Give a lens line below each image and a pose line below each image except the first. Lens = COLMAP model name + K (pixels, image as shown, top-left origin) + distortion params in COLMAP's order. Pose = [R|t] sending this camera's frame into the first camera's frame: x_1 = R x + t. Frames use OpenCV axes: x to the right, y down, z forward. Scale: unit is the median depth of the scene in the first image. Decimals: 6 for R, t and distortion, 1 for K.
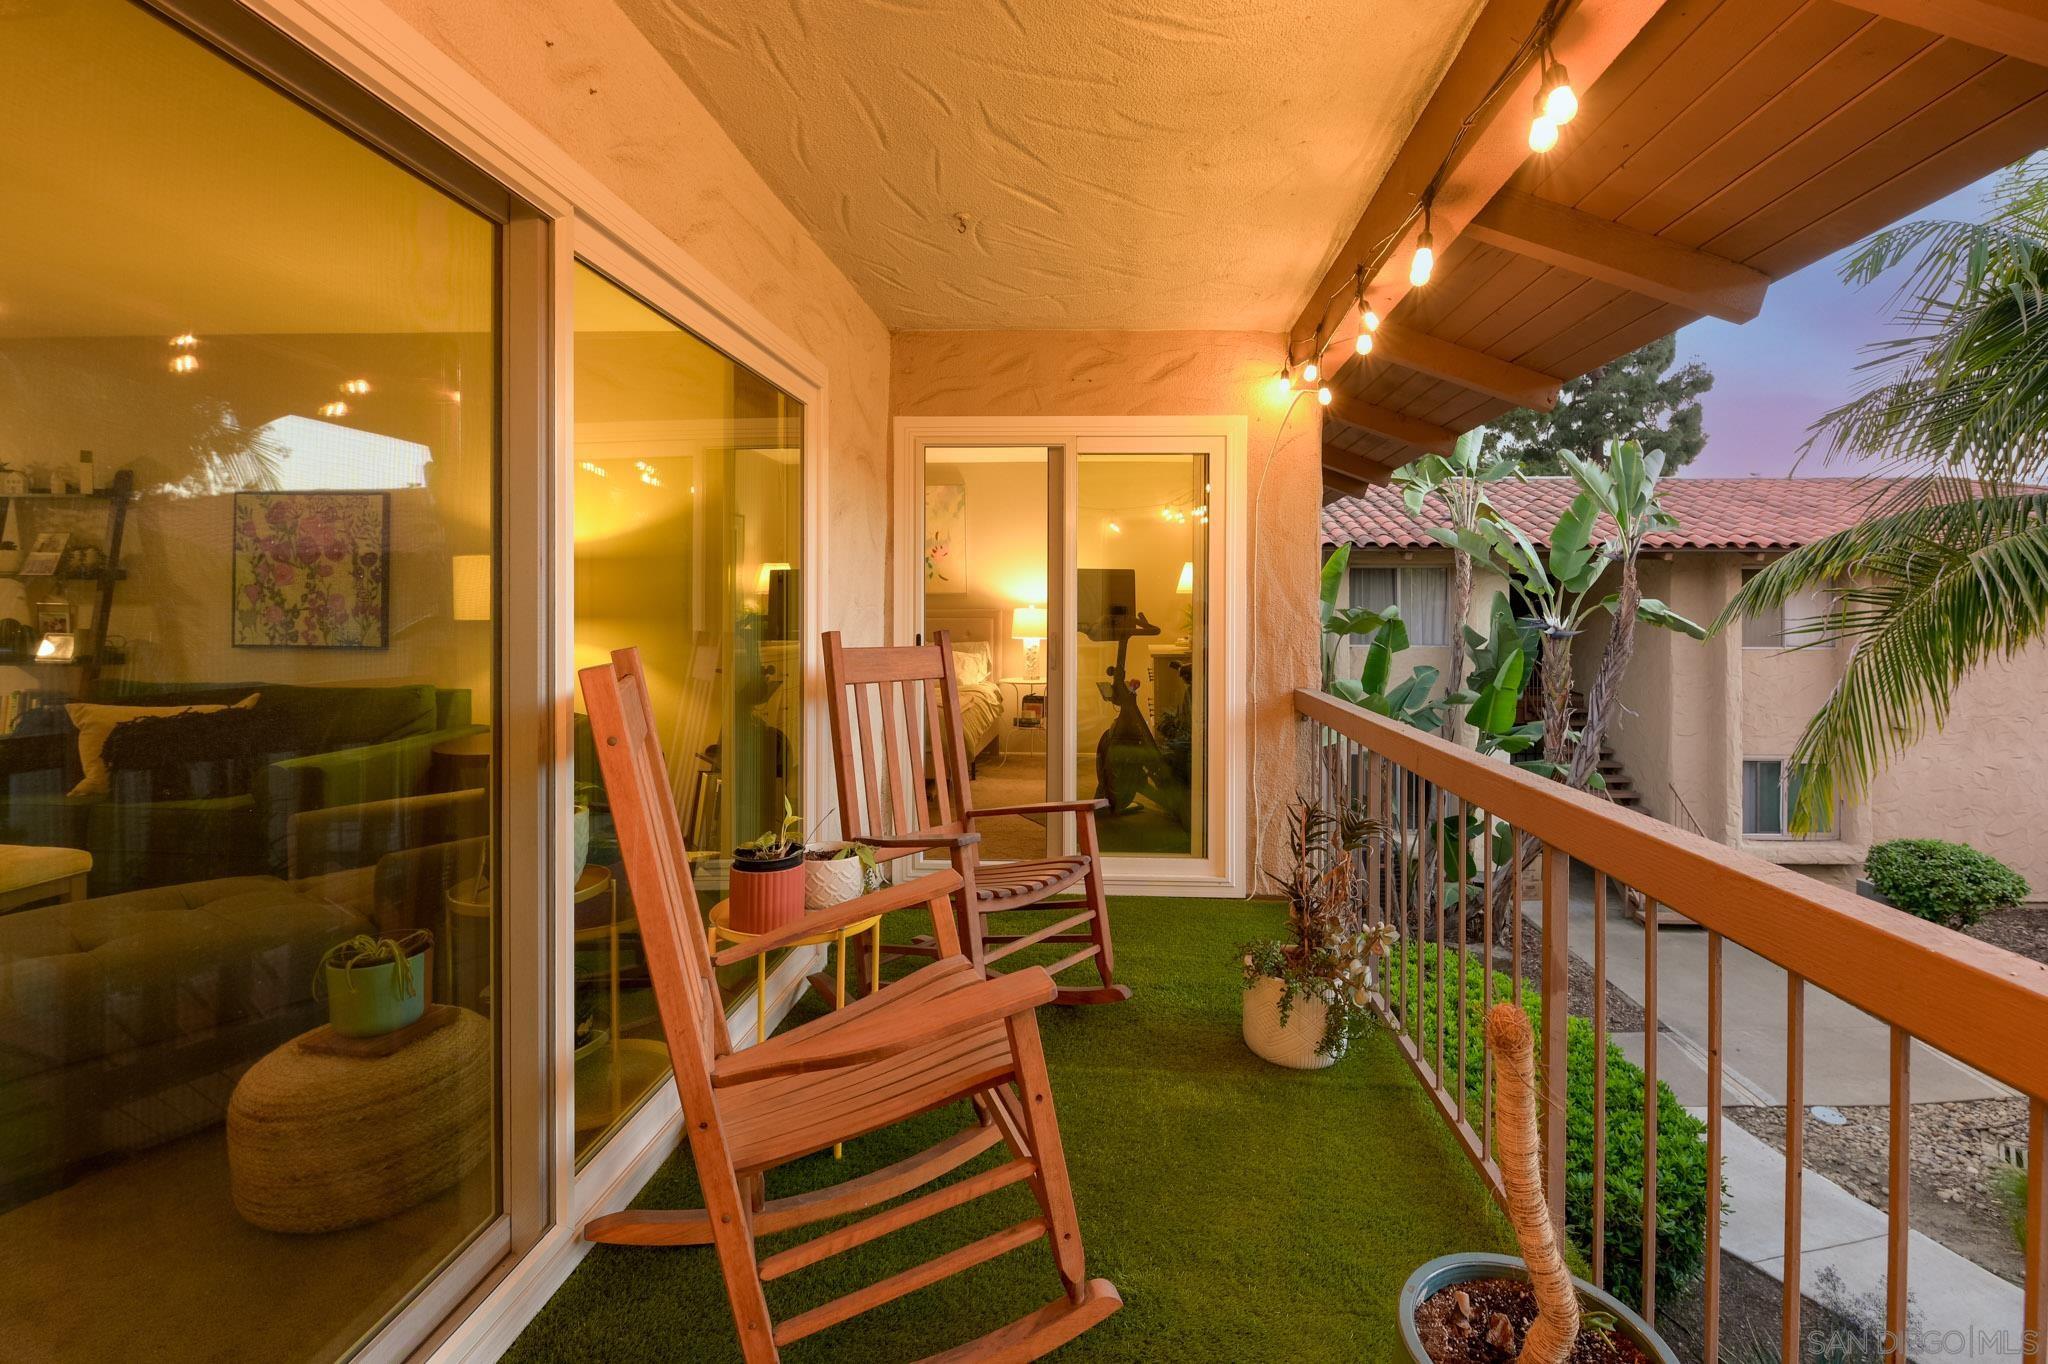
lens RADIAL K [[941.2, 0, 1091.0], [0, 941.2, 624.5], [0, 0, 1]] dist [-0.000020, -0.000135]
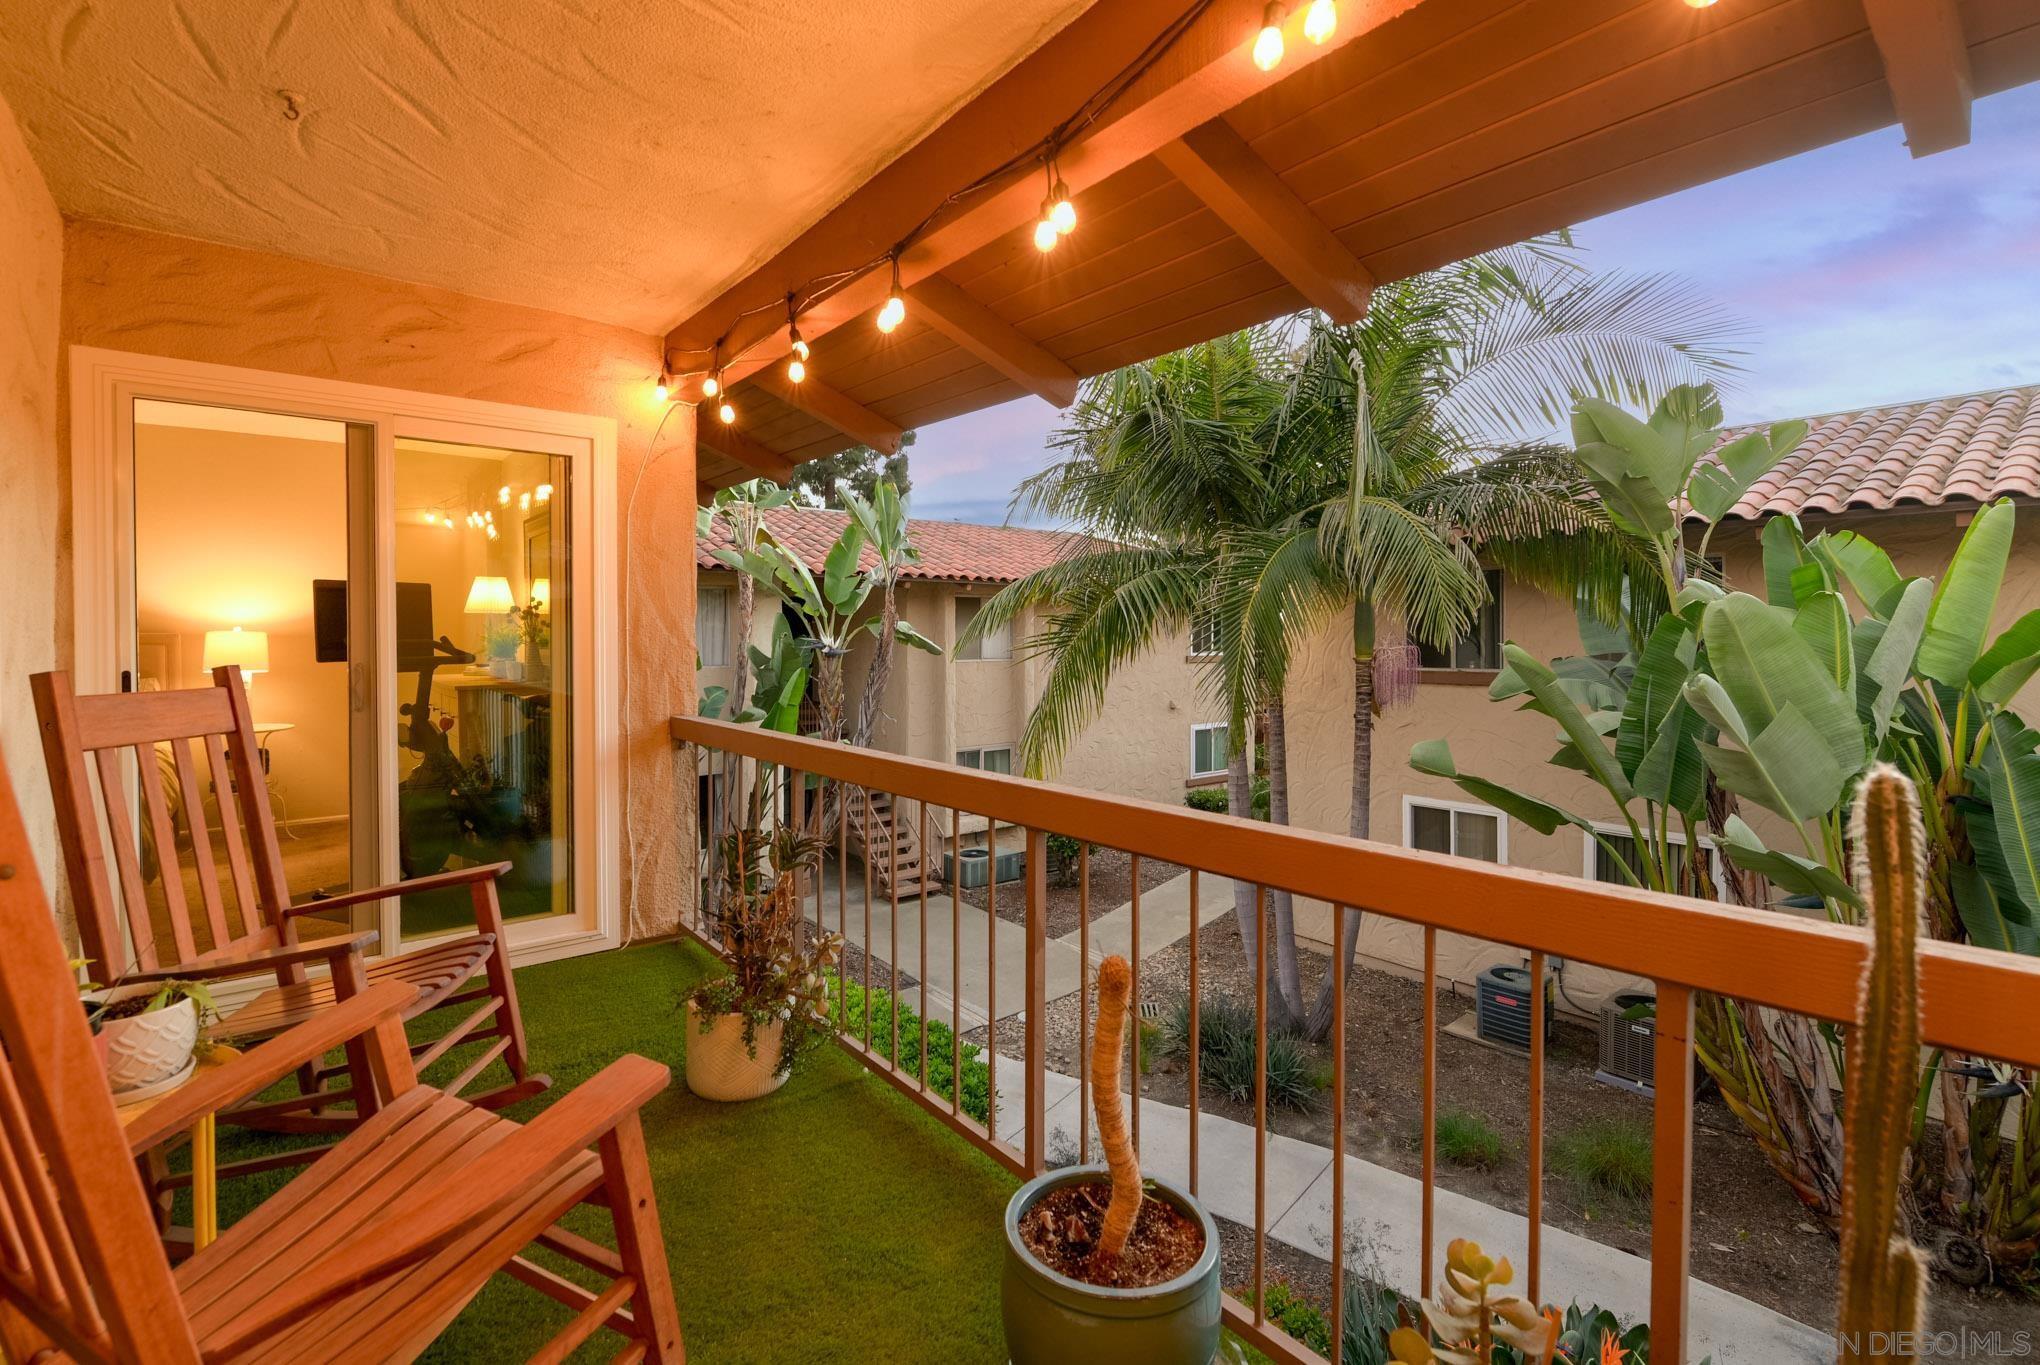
lens RADIAL K [[922.8, 0, 1079.8], [0, 922.8, 664.6], [0, 0, 1]] dist [0.003256, -0.009111]
pose [[0.740843, -0.025481, 0.671195, -0.103596], [0.010921, 0.999605, 0.025895, -0.003313], [-0.671590, -0.011854, 0.740828, 0.035769]]
